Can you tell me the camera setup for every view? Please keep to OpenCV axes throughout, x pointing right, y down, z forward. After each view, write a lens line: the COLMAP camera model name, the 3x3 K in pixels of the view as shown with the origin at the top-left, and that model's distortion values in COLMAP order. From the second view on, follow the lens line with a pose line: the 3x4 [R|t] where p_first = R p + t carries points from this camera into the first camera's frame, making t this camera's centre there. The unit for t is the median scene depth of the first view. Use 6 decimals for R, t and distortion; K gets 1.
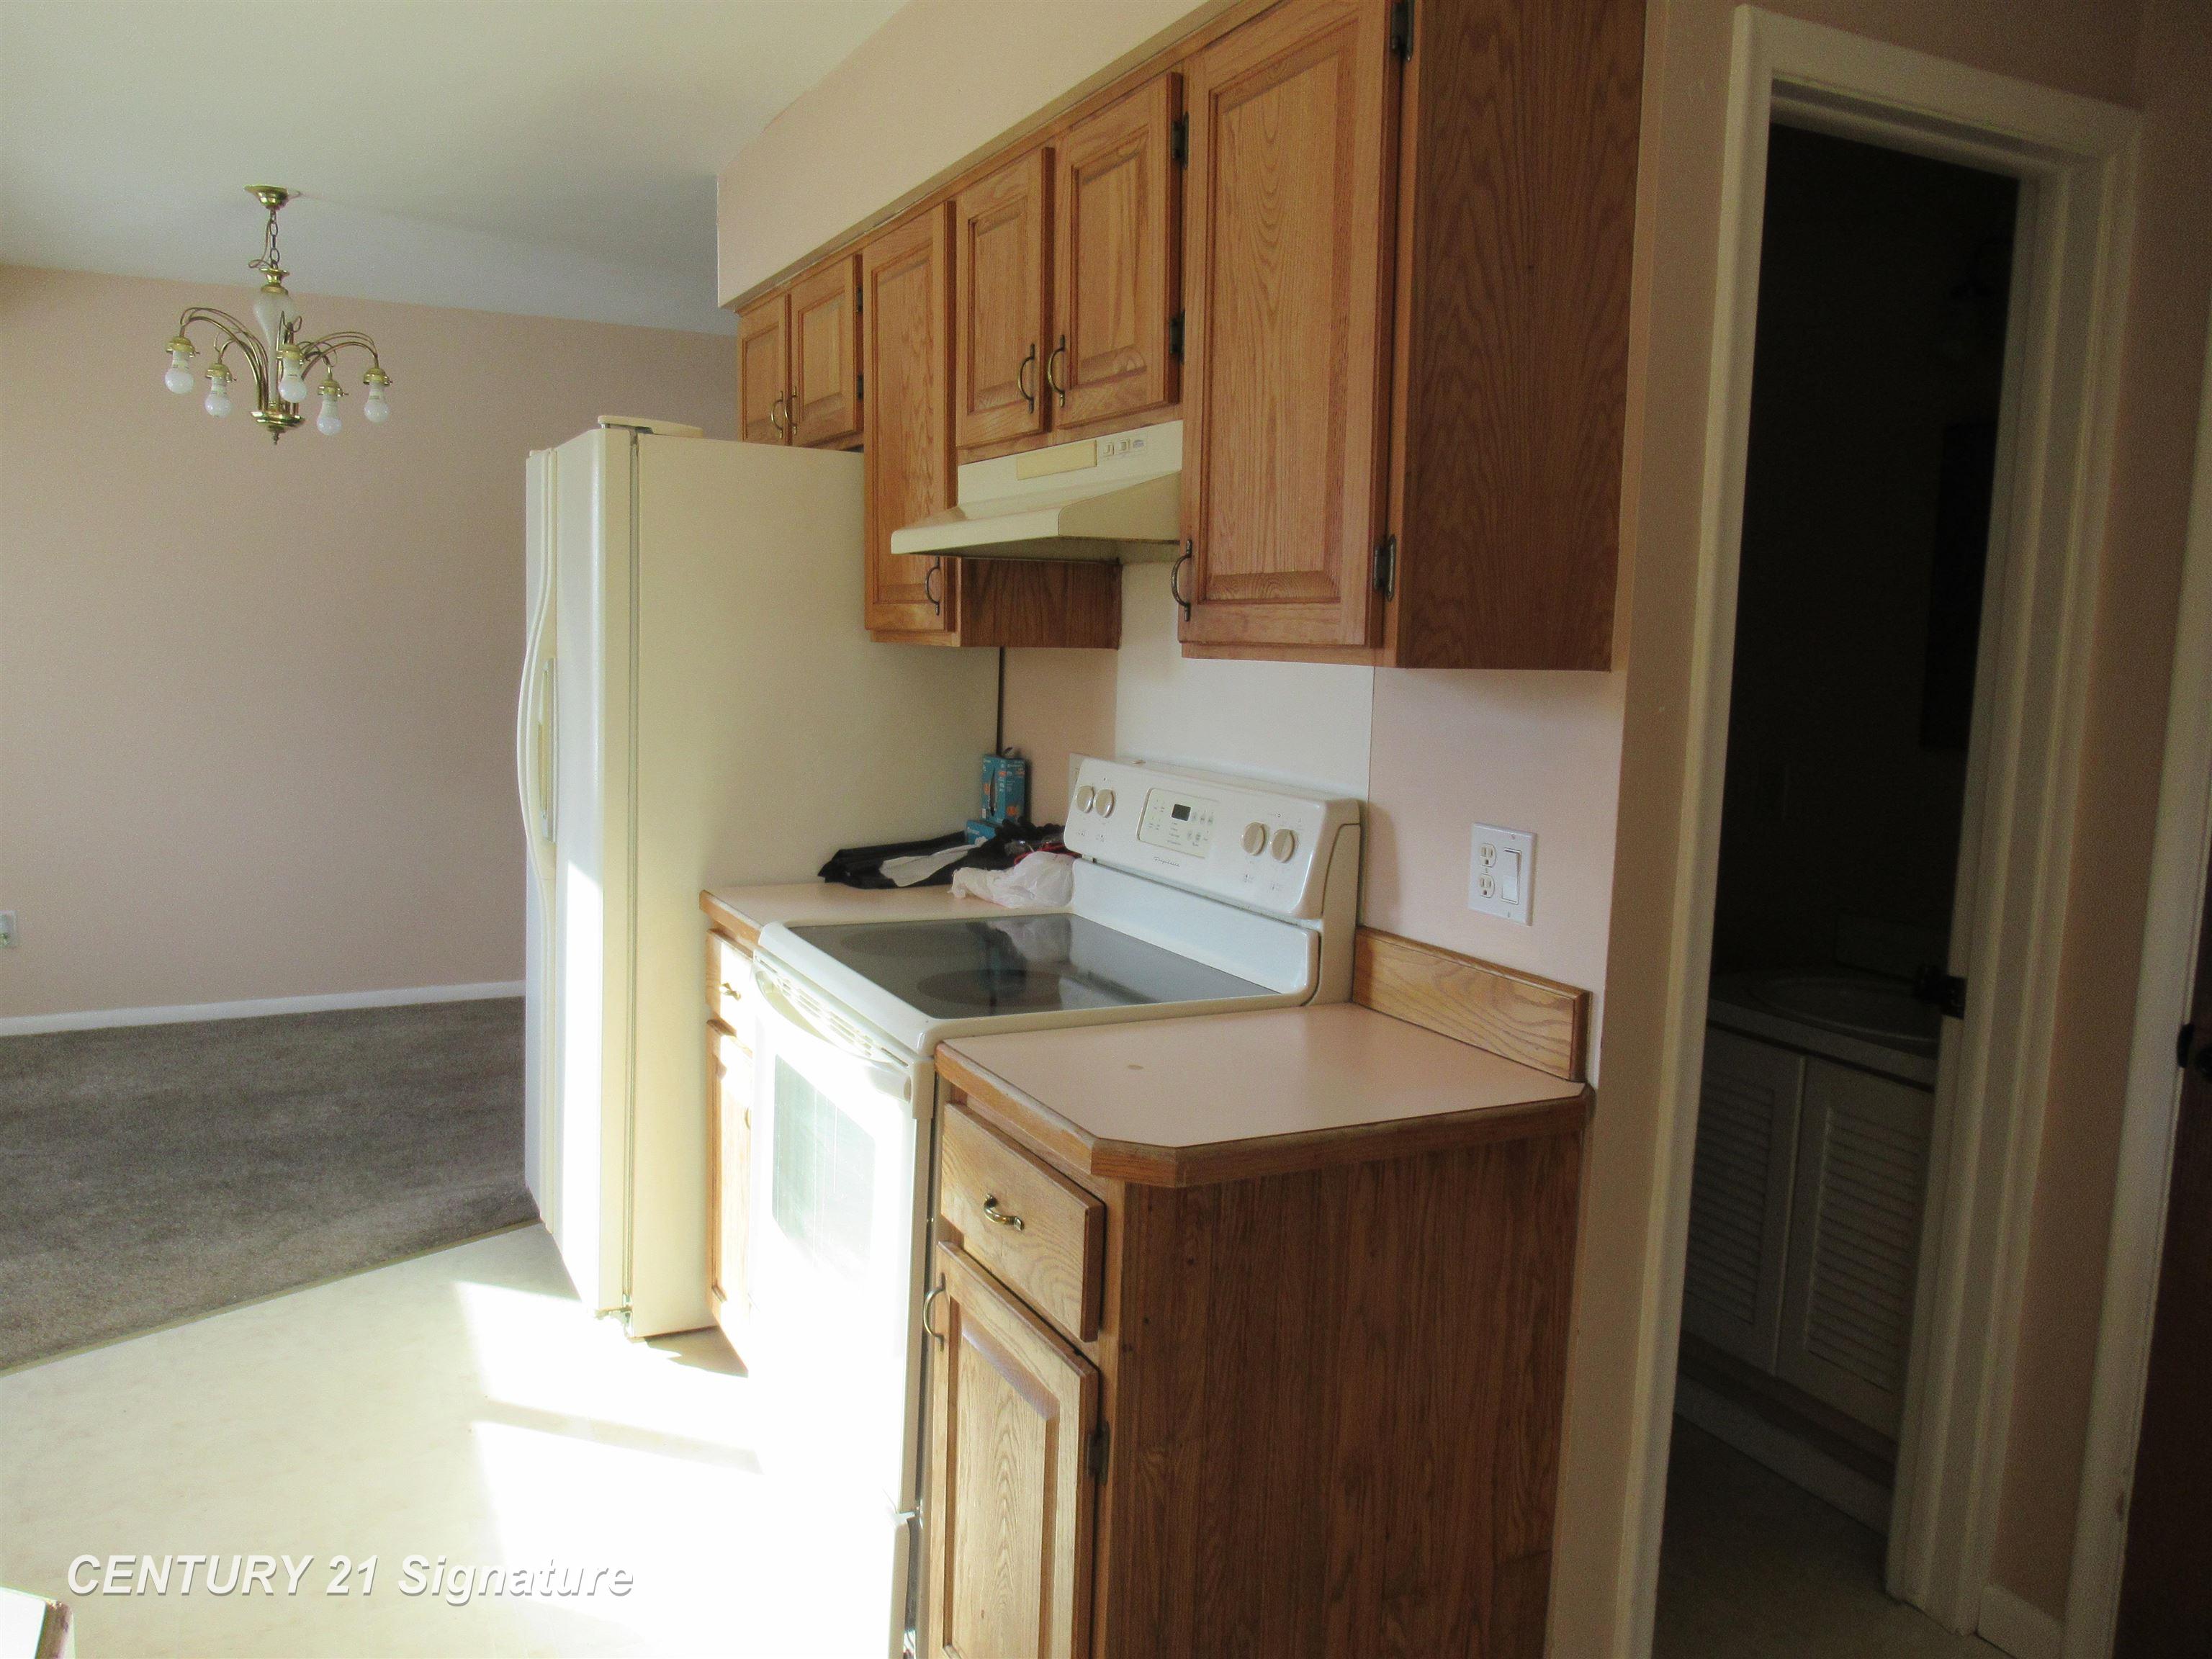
lens RADIAL K [[1655.4, 0, 1103.0], [0, 1655.4, 813.4], [0, 0, 1]] dist [0.004723, 0.005878]
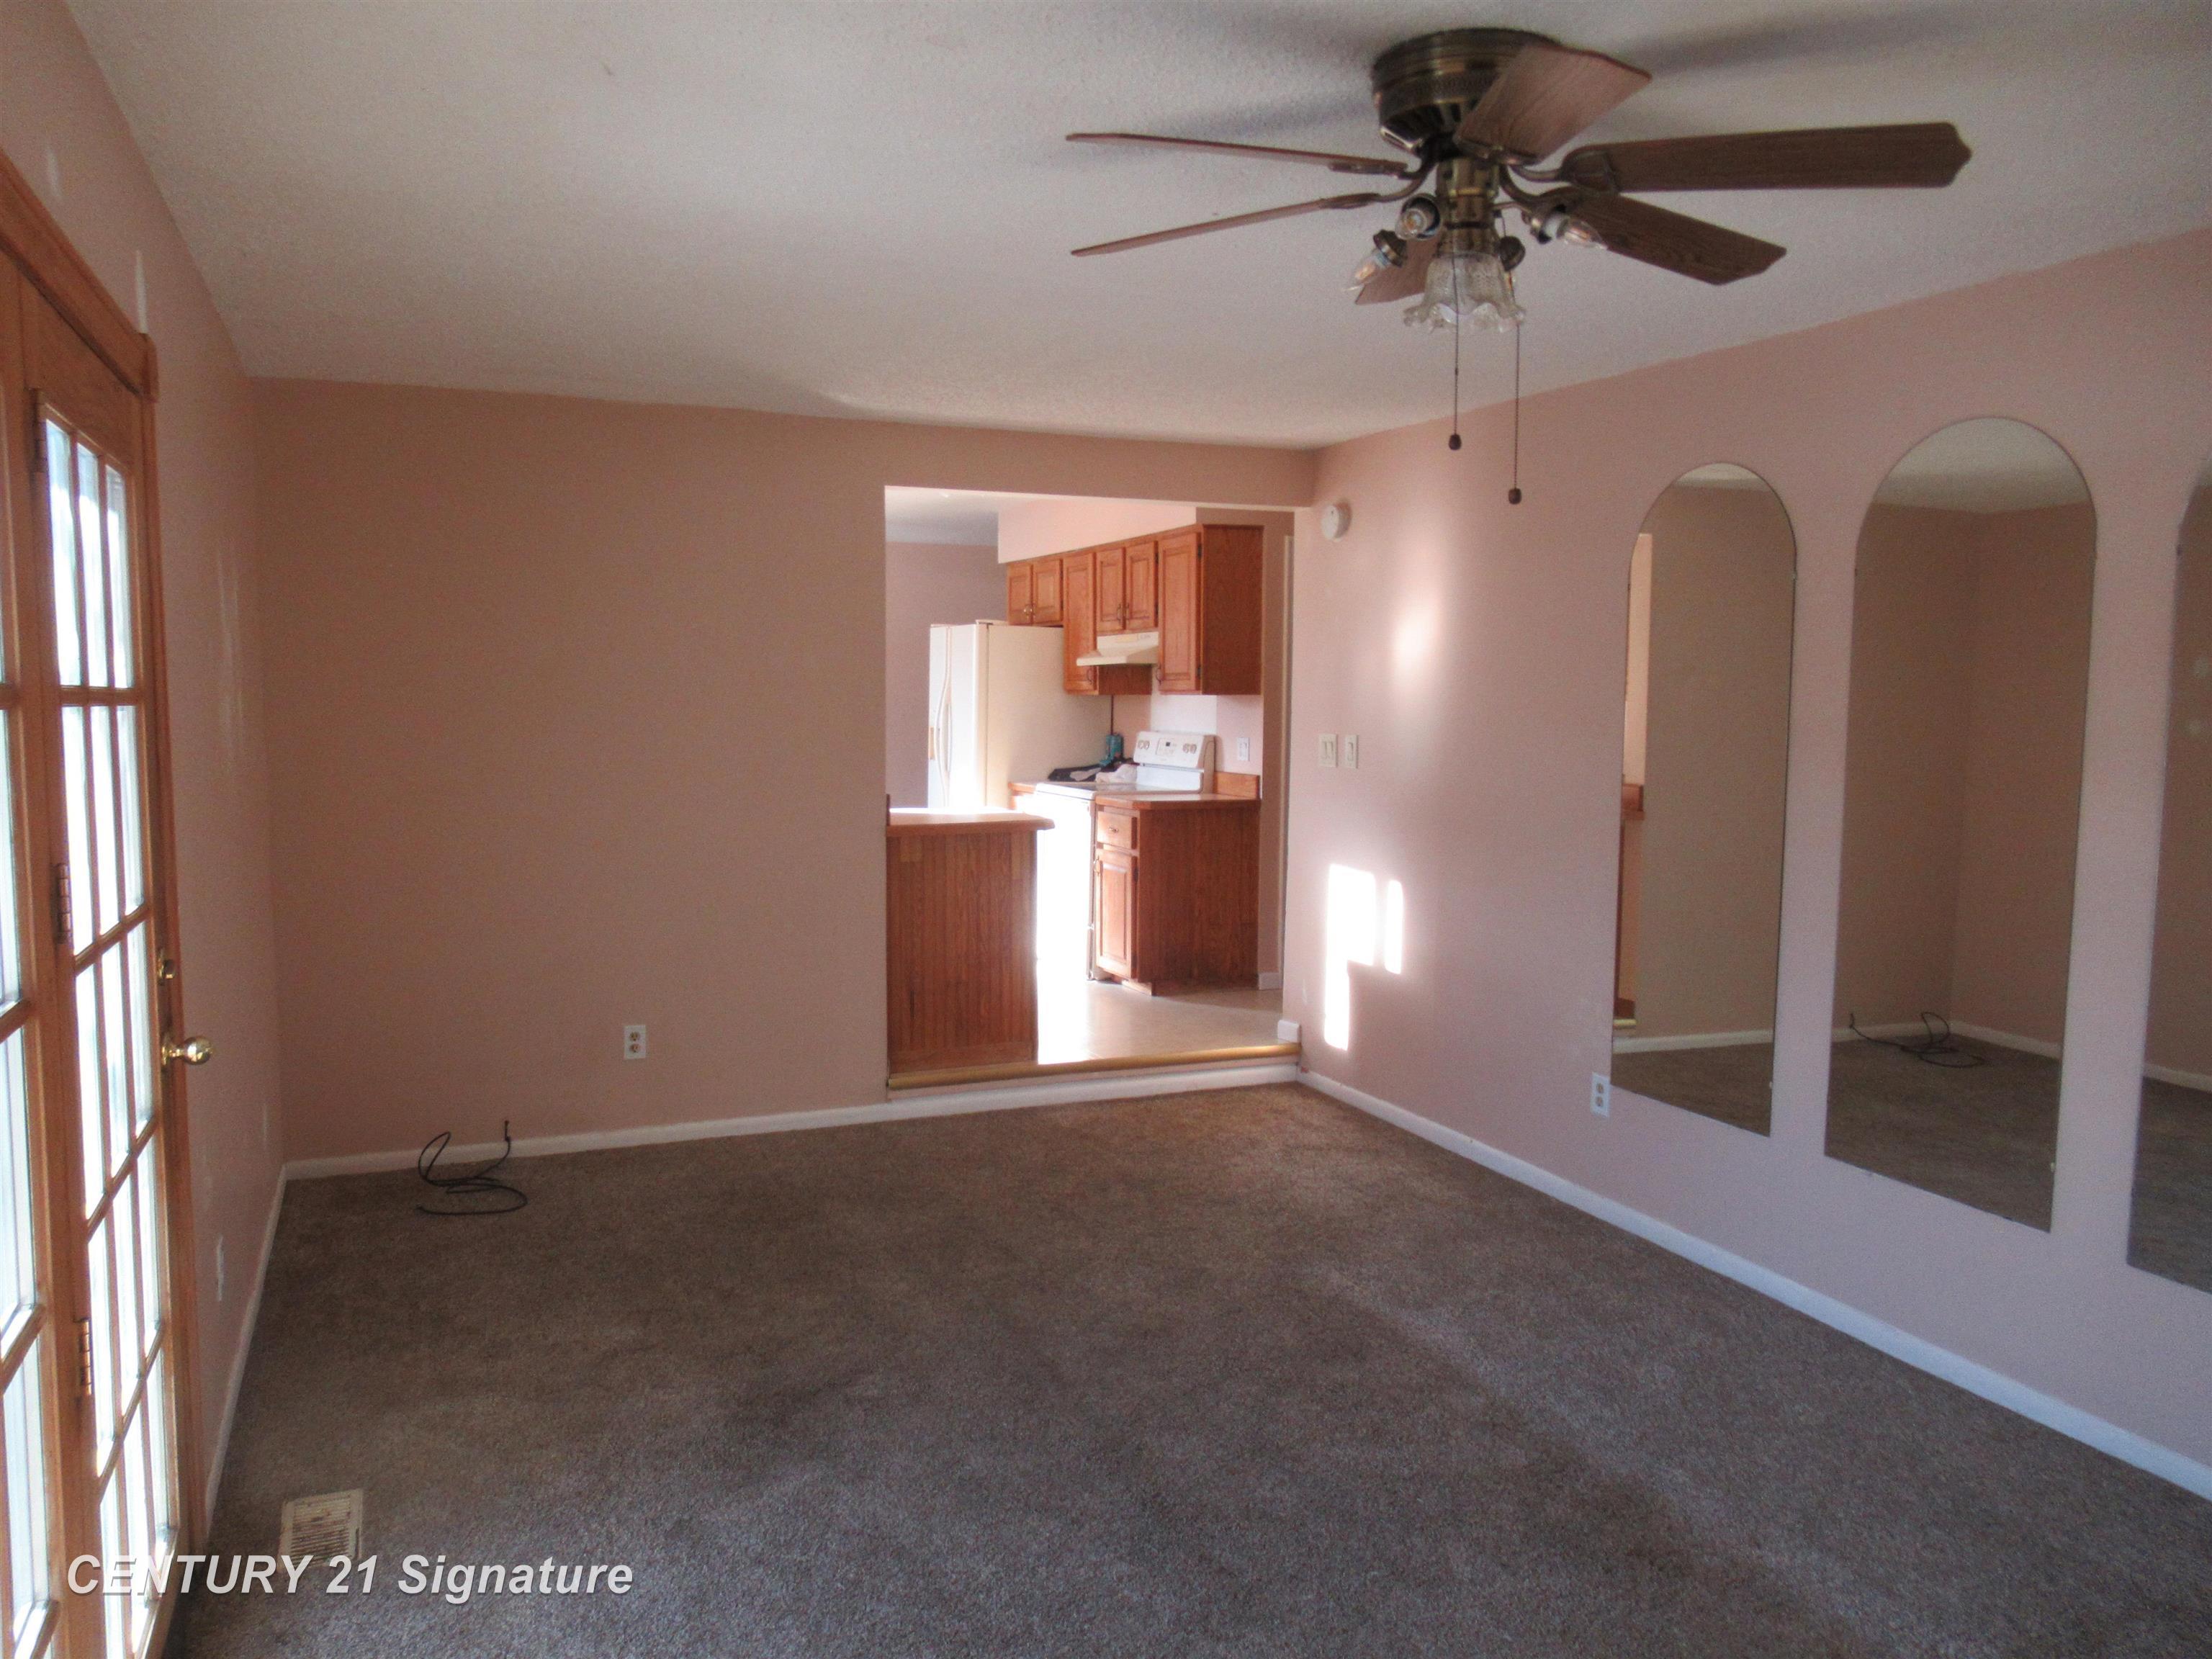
lens RADIAL K [[1655.4, 0, 1110.5], [0, 1655.4, 831.0], [0, 0, 1]] dist [0.004723, 0.005878]
pose [[0.997704, -0.013570, -0.066359, 0.154634], [0.011638, 0.999500, -0.029410, 0.274796], [0.066725, 0.028570, 0.997362, -2.327515]]
